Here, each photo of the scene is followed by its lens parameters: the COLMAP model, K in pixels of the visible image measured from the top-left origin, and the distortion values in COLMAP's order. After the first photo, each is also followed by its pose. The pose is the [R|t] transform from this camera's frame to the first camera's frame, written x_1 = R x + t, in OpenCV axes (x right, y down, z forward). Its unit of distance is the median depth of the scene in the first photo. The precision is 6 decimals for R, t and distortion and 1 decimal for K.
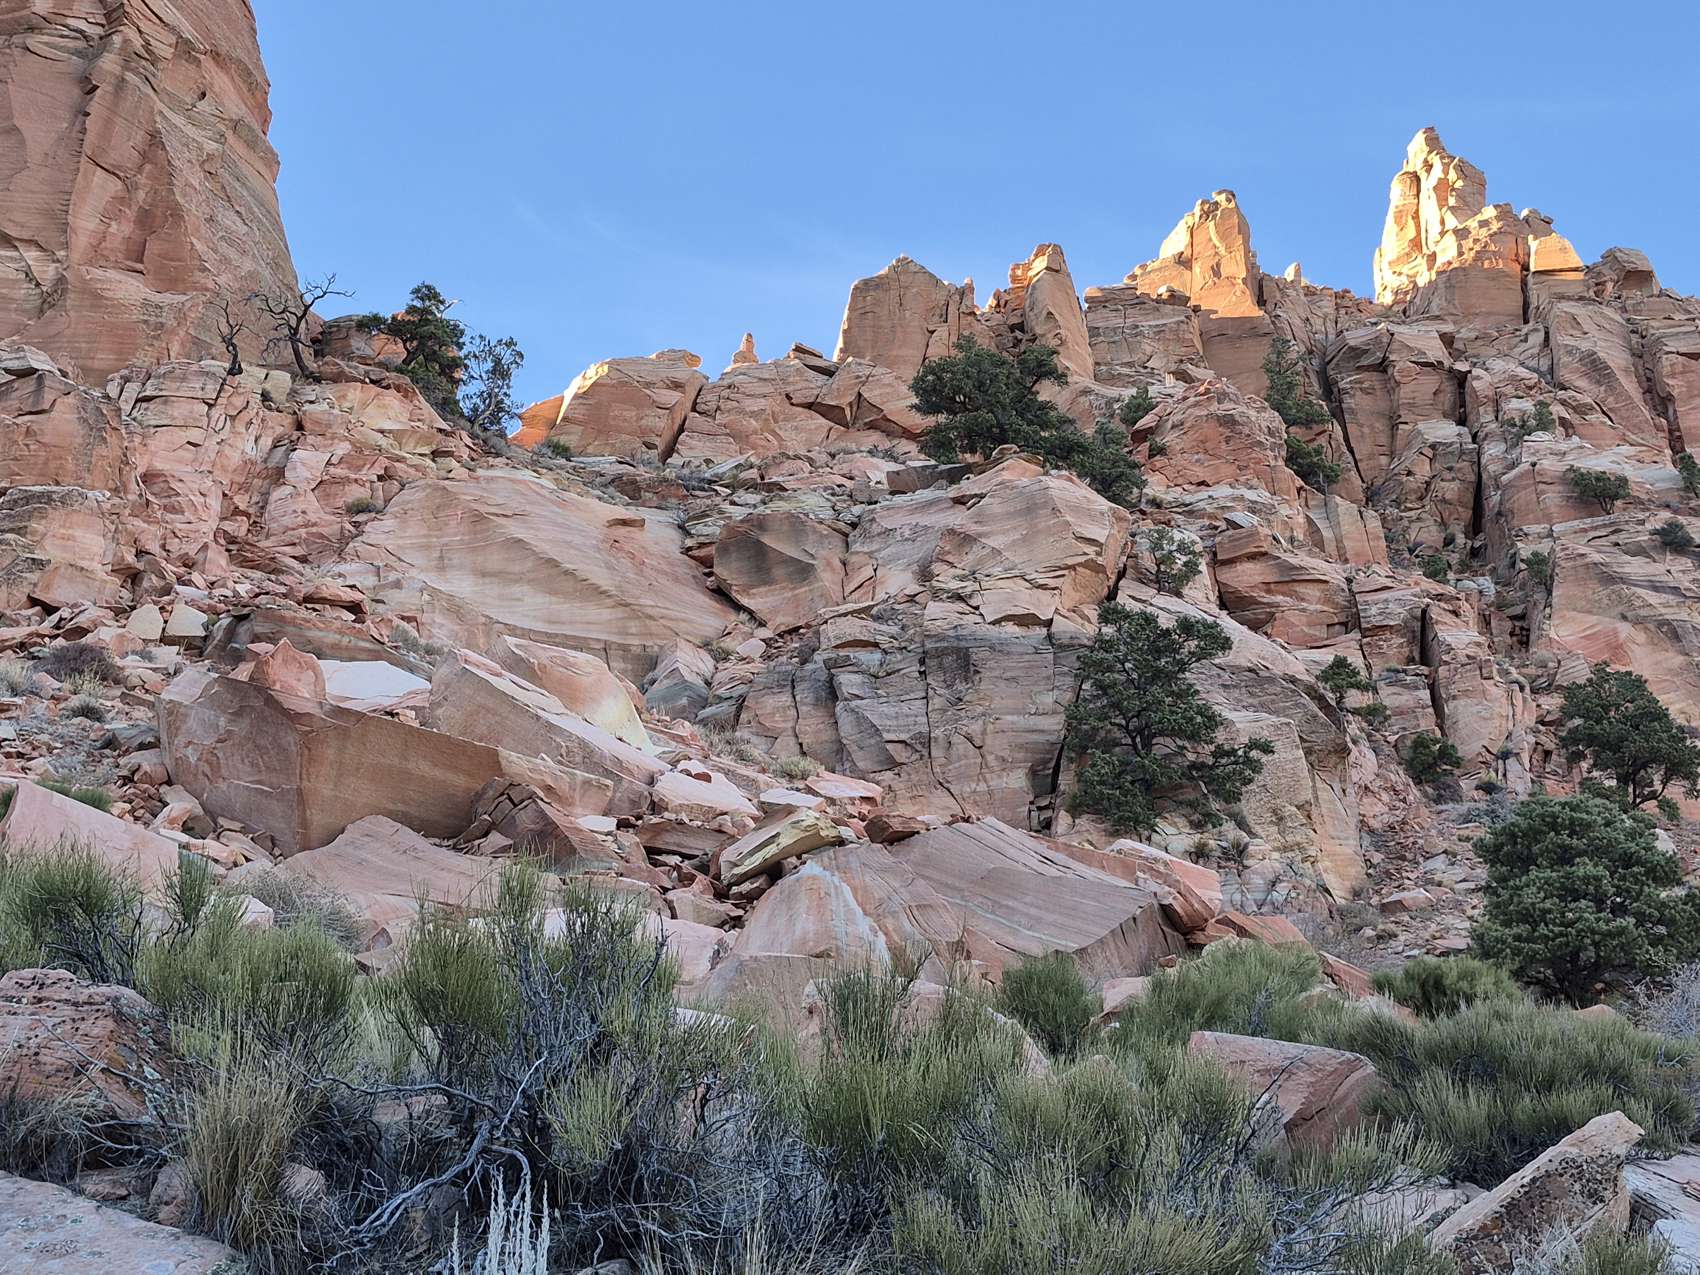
lens RADIAL K [[2056.6, 0, 850.0], [0, 2056.6, 637.5], [0, 0, 1]] dist [0.147856, -0.249538]
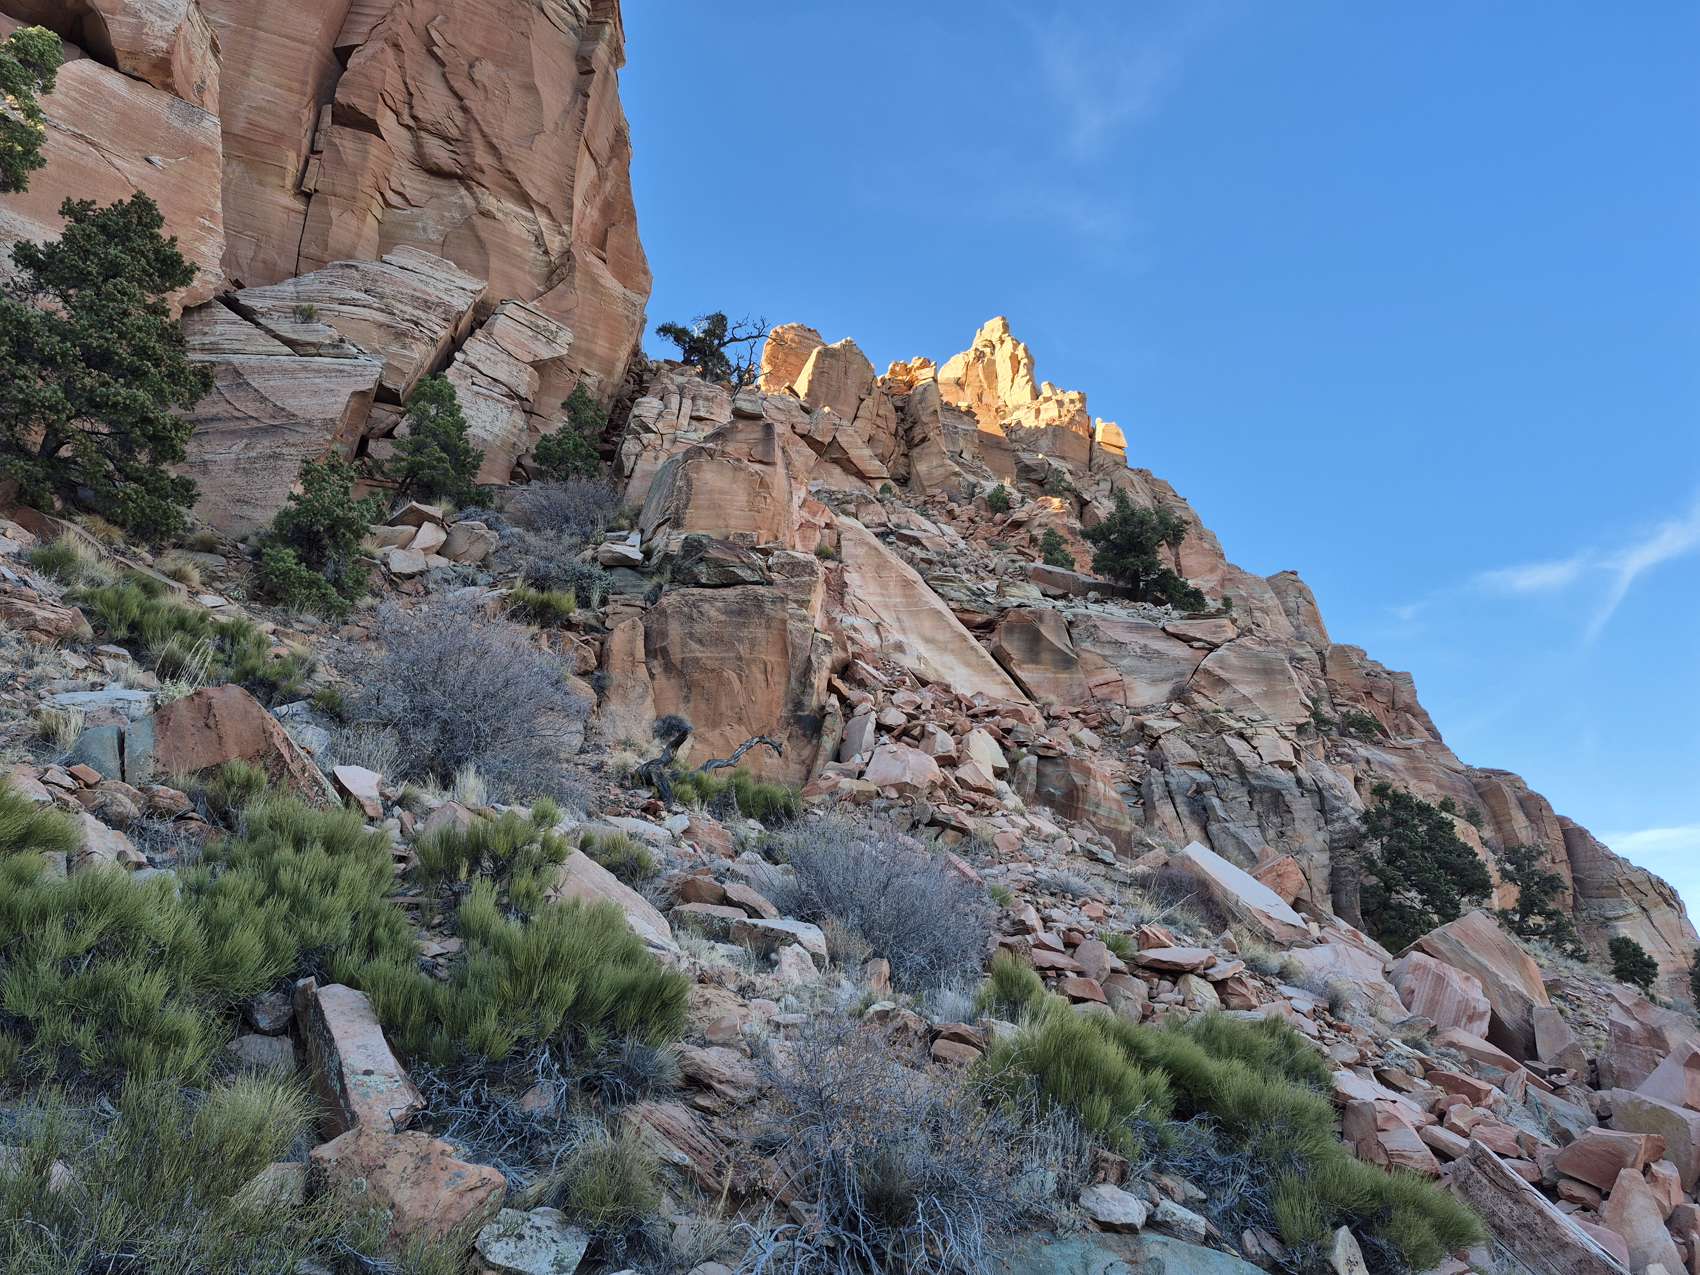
lens RADIAL K [[1172.4, 0, 826.6], [0, 1172.4, 641.0], [0, 0, 1]] dist [0.098986, -0.108977]
pose [[0.888044, 0.205163, 0.411445, -0.308629], [-0.255049, 0.964421, 0.069587, -0.037994], [-0.382529, -0.166735, 0.908774, 0.244255]]
